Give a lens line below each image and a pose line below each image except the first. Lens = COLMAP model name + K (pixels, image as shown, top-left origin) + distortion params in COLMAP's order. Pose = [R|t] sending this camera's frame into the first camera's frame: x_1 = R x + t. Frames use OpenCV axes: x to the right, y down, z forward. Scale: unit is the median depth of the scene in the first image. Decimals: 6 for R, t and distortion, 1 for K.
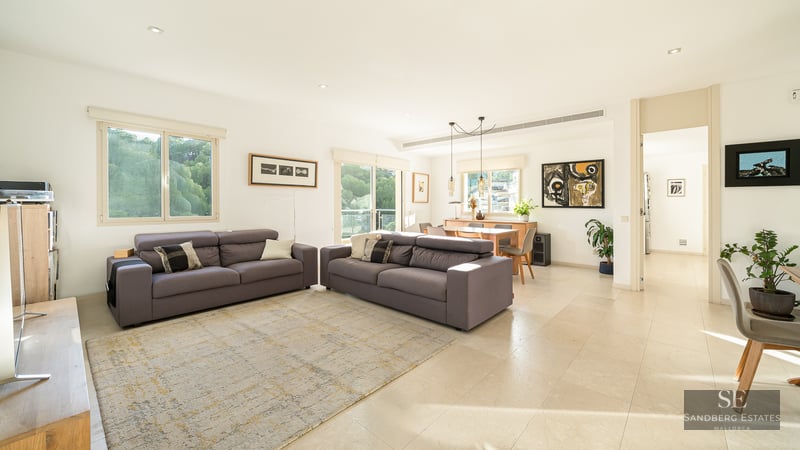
lens RADIAL K [[307.7, 0, 399.4], [0, 307.7, 204.7], [0, 0, 1]] dist [0.000635, -0.000078]
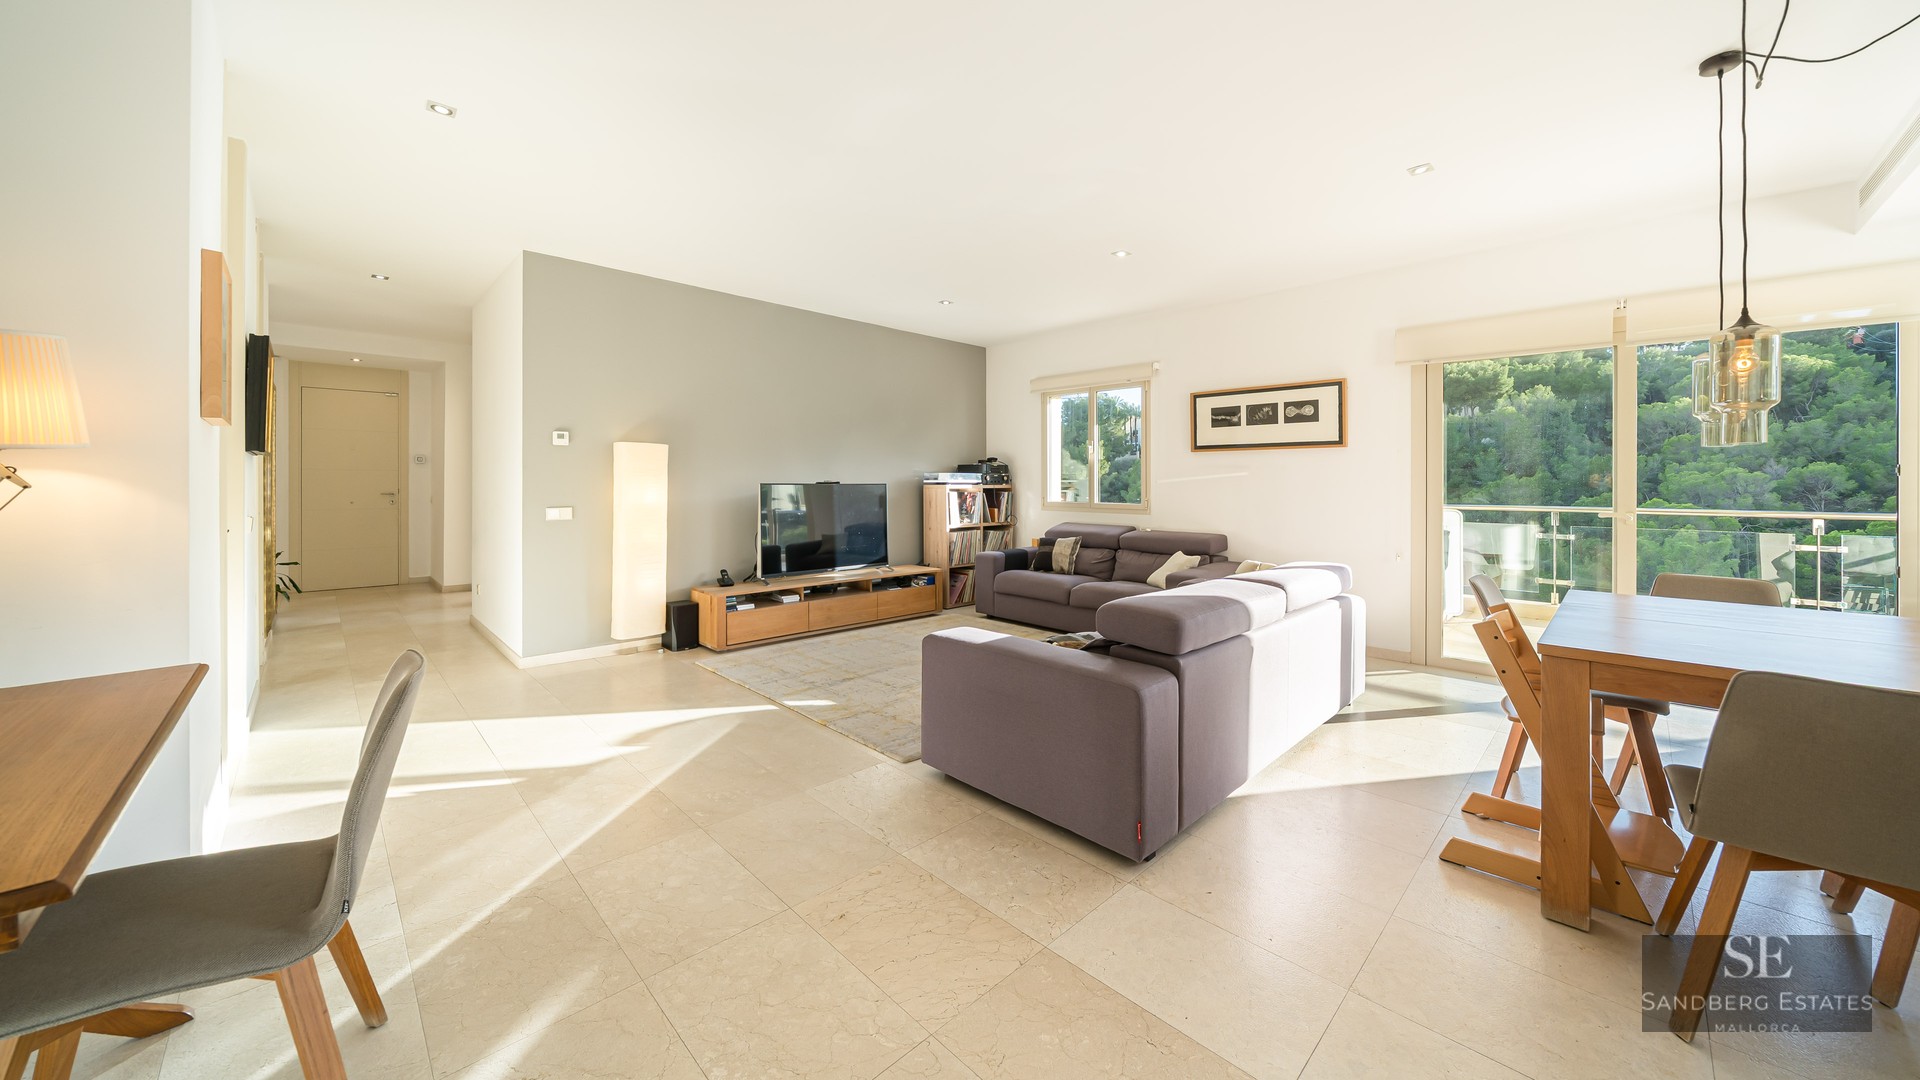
lens RADIAL K [[657.6, 0, 978.6], [0, 657.6, 482.8], [0, 0, 1]] dist [-0.001520, -0.000187]
pose [[-0.036688, -0.004979, -0.999314, 0.638802], [-0.006348, 0.999969, -0.004750, 0.000764], [0.999307, 0.006169, -0.036718, 0.599818]]
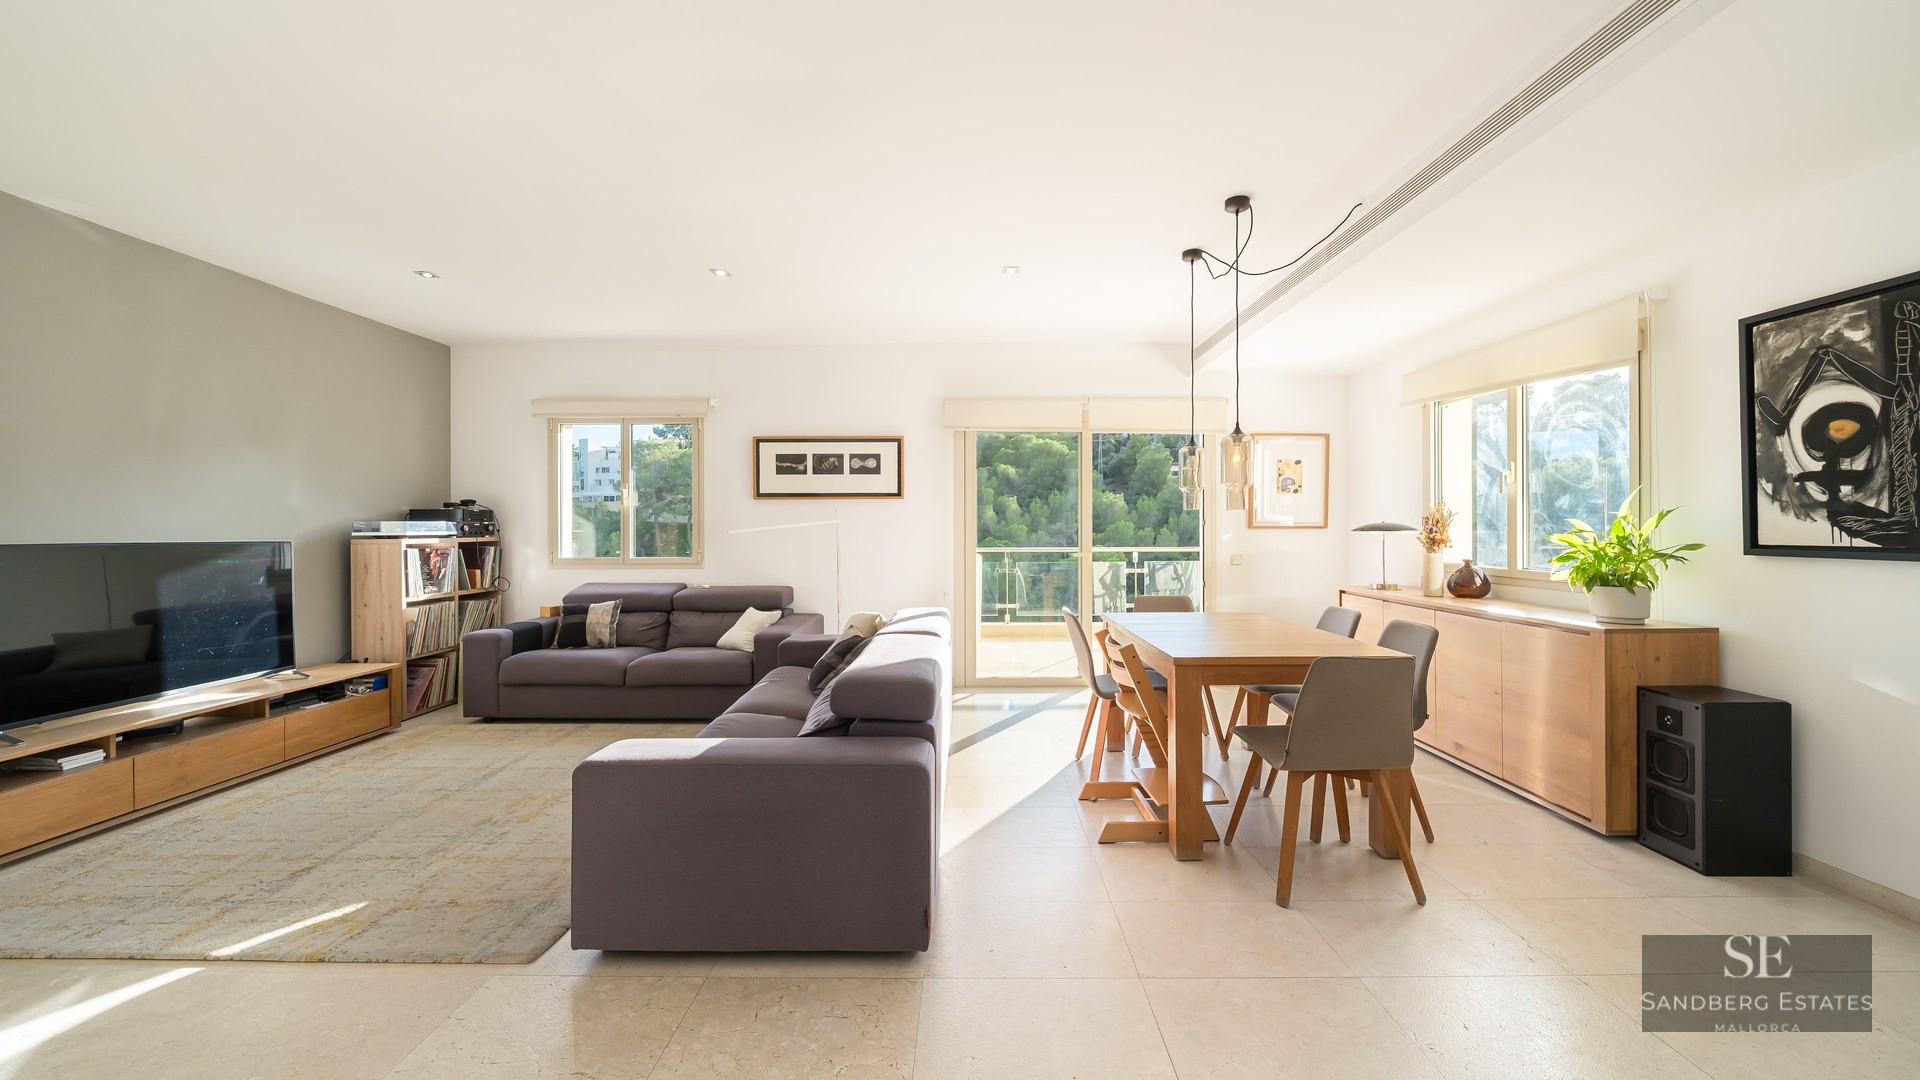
lens RADIAL K [[688.4, 0, 959.2], [0, 688.4, 524.3], [0, 0, 1]] dist [-0.001589, -0.000458]
pose [[0.667224, -0.009858, -0.744792, 0.541649], [0.003870, 0.999945, -0.009768, -0.007808], [0.744847, 0.003635, 0.667226, 0.442620]]
